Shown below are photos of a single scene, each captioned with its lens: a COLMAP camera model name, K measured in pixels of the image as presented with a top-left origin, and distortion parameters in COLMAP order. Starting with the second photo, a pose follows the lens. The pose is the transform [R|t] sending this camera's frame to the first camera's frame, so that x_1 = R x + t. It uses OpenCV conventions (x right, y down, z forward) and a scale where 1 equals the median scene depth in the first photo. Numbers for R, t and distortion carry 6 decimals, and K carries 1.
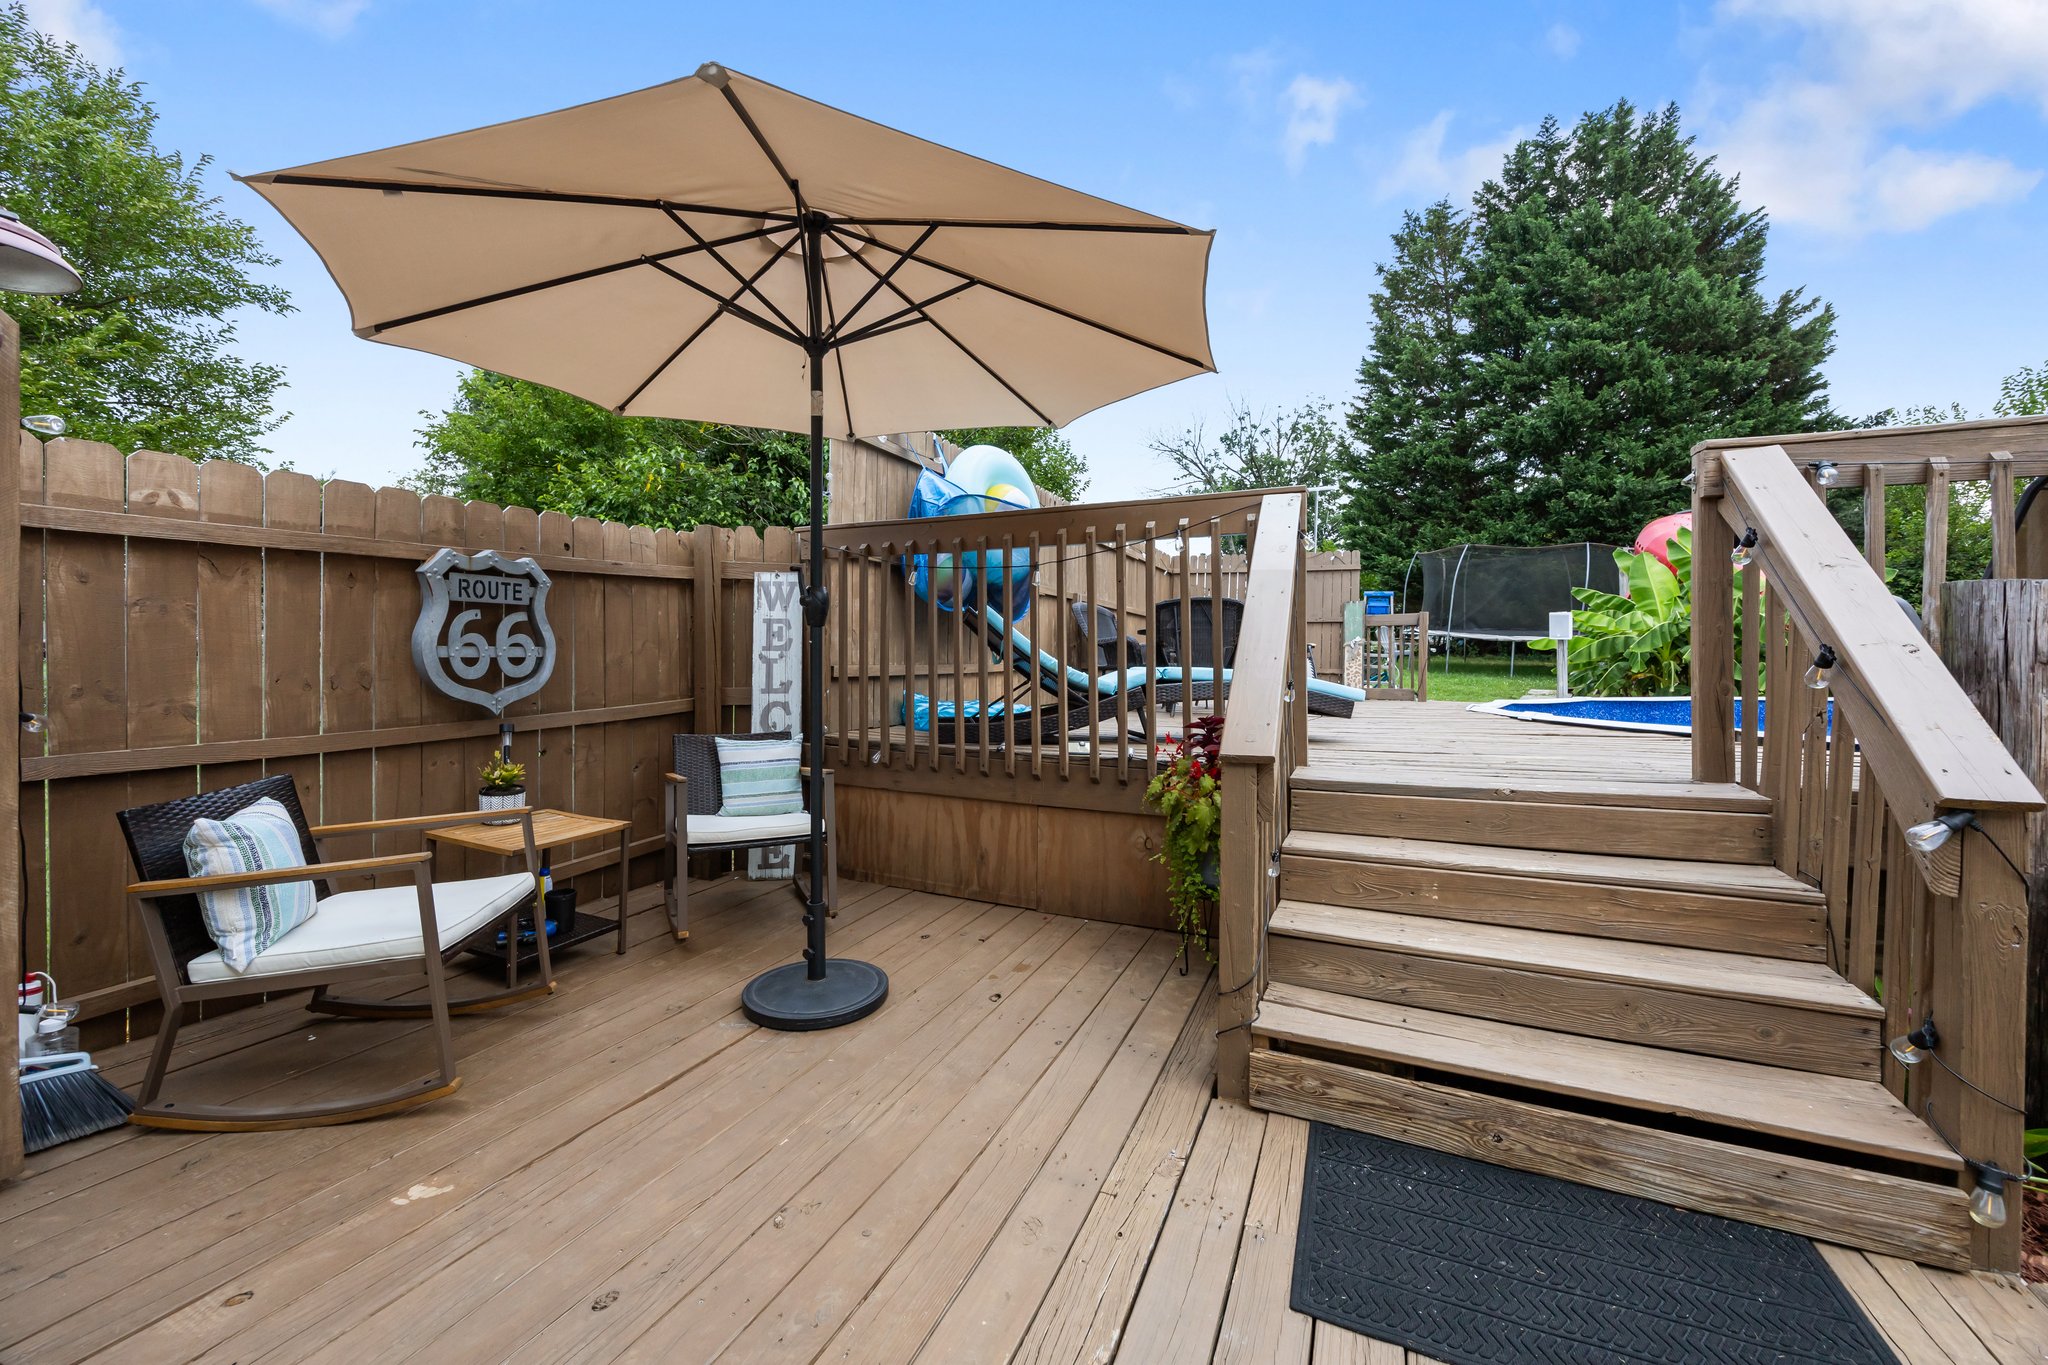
lens RADIAL K [[782.9, 0, 1003.7], [0, 782.9, 665.2], [0, 0, 1]] dist [-0.003694, -0.000178]
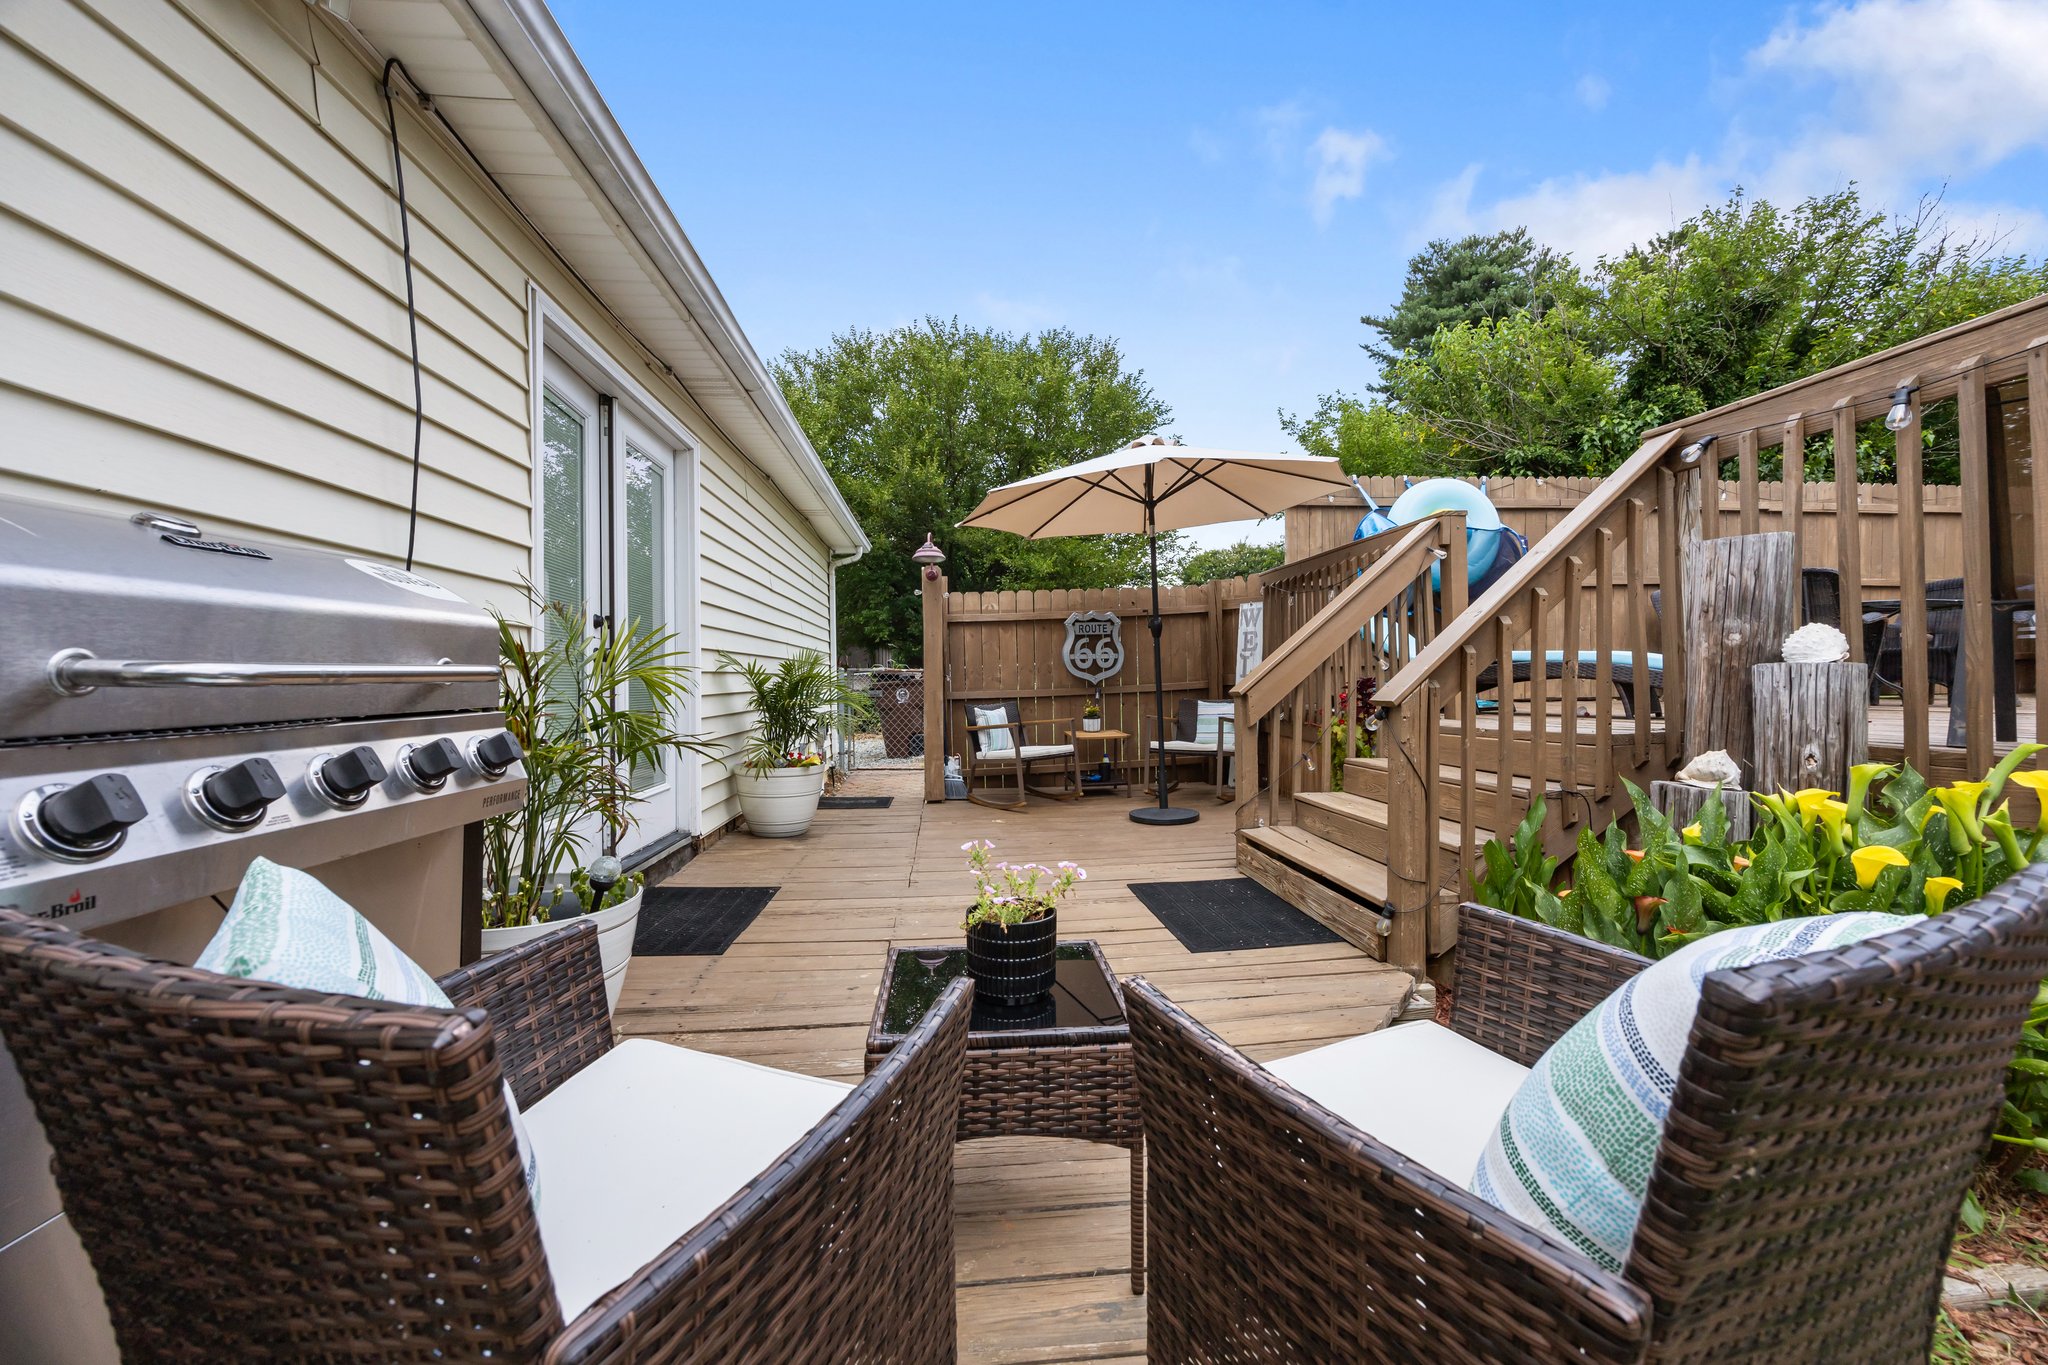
lens RADIAL K [[782.9, 0, 1030.1], [0, 782.9, 688.1], [0, 0, 1]] dist [-0.003694, -0.000178]
pose [[0.514771, -0.002553, -0.857324, 0.158189], [0.011124, 0.999931, 0.003702, 0.008610], [0.857256, -0.011442, 0.514764, -0.041381]]
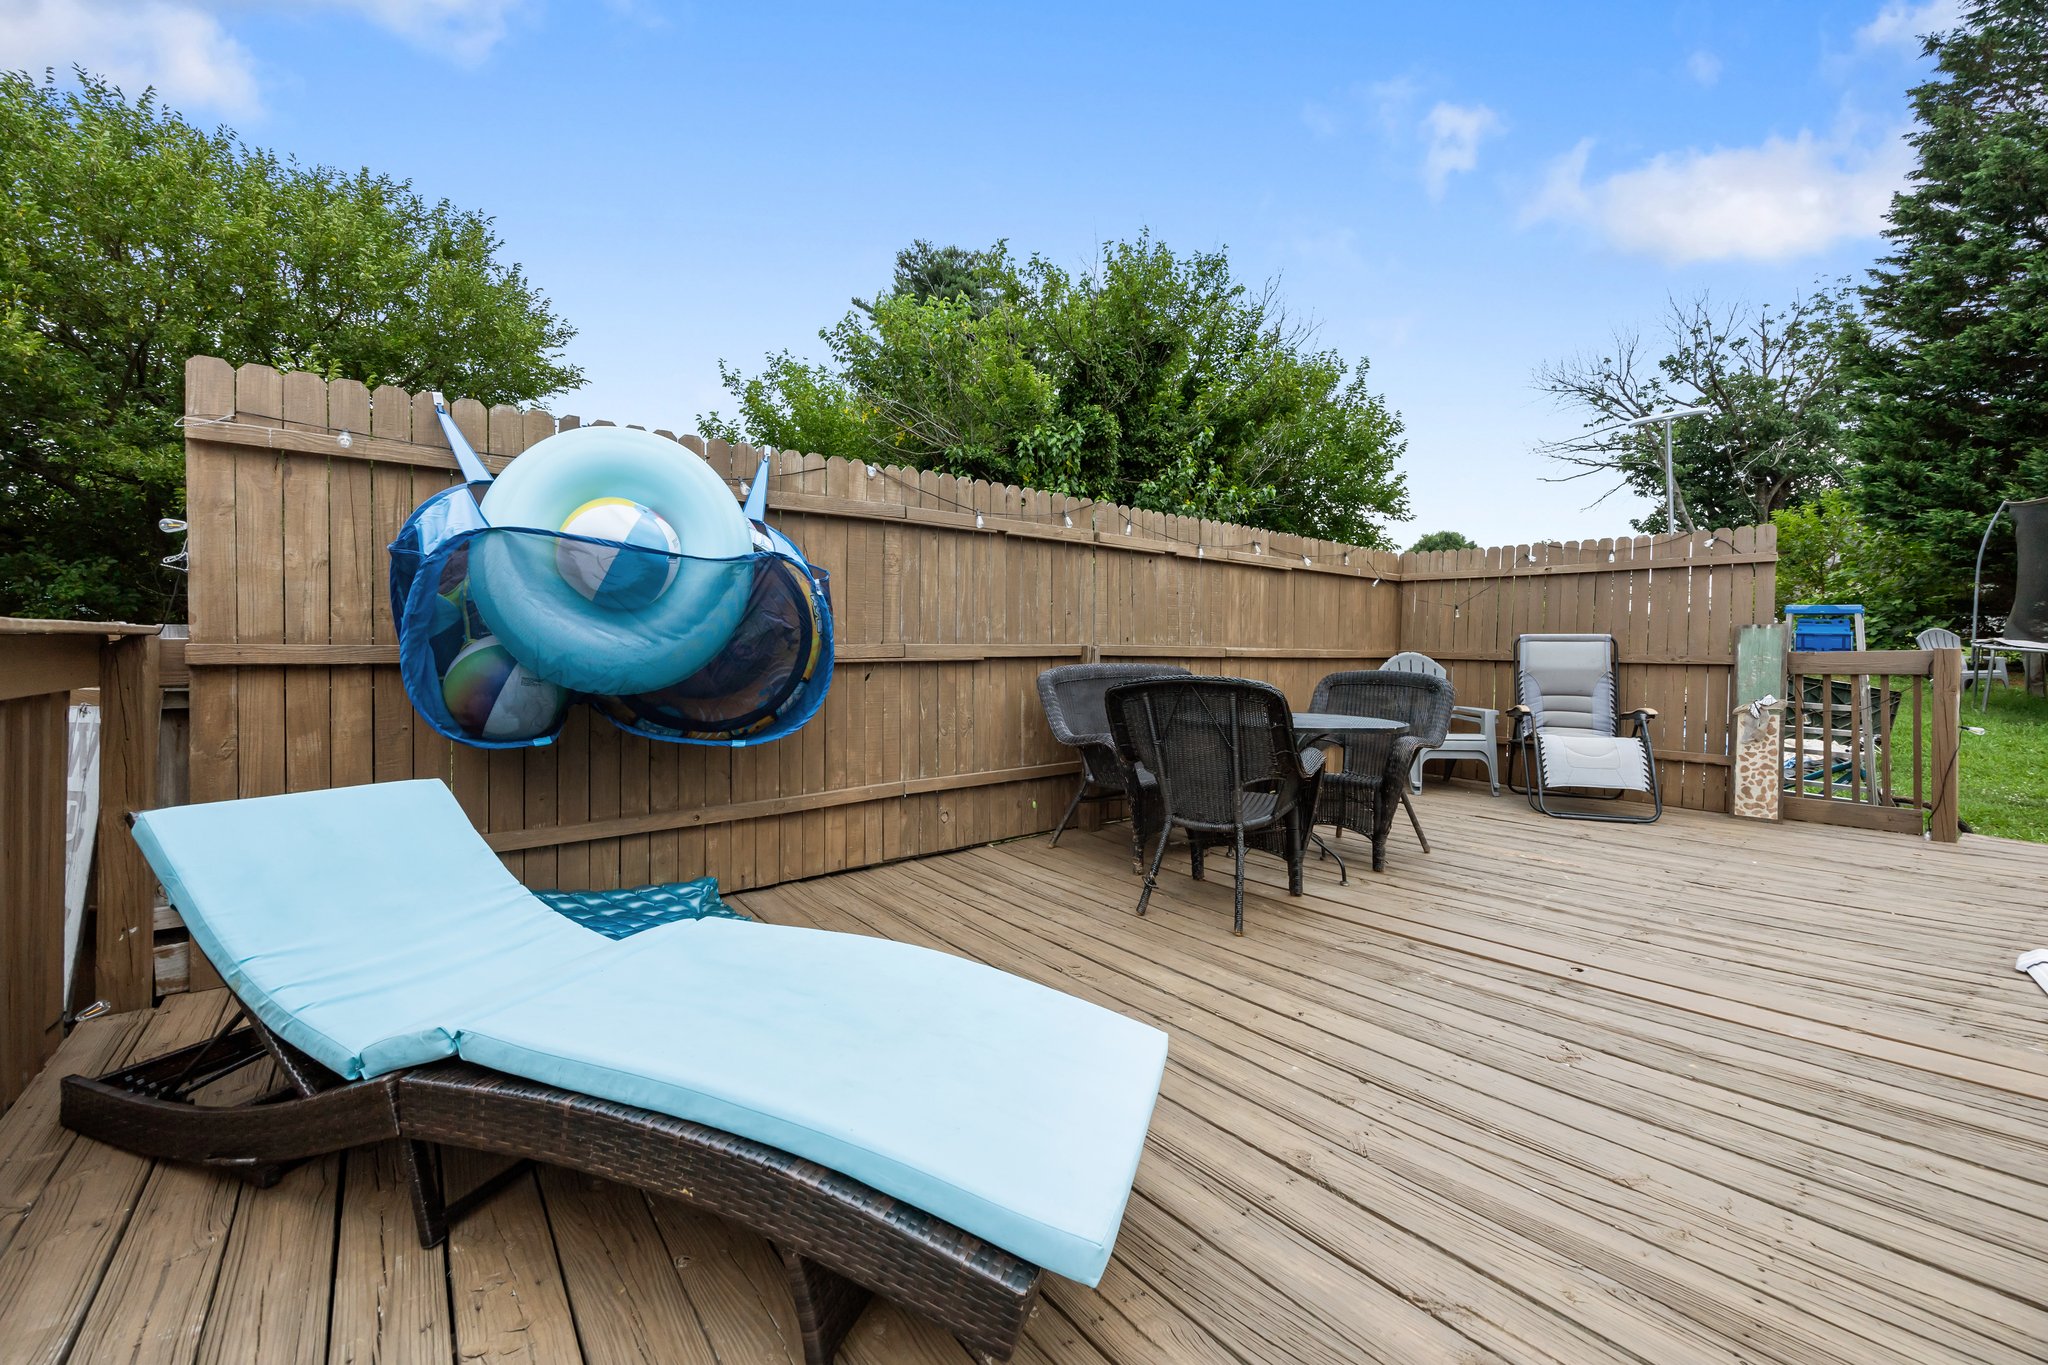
lens RADIAL K [[782.9, 0, 1023.1], [0, 782.9, 652.7], [0, 0, 1]] dist [-0.003694, -0.000178]
pose [[0.900892, -0.007469, -0.433978, 0.102960], [0.005158, 0.999966, -0.006503, -0.027309], [0.434012, 0.003620, 0.900900, 0.144846]]
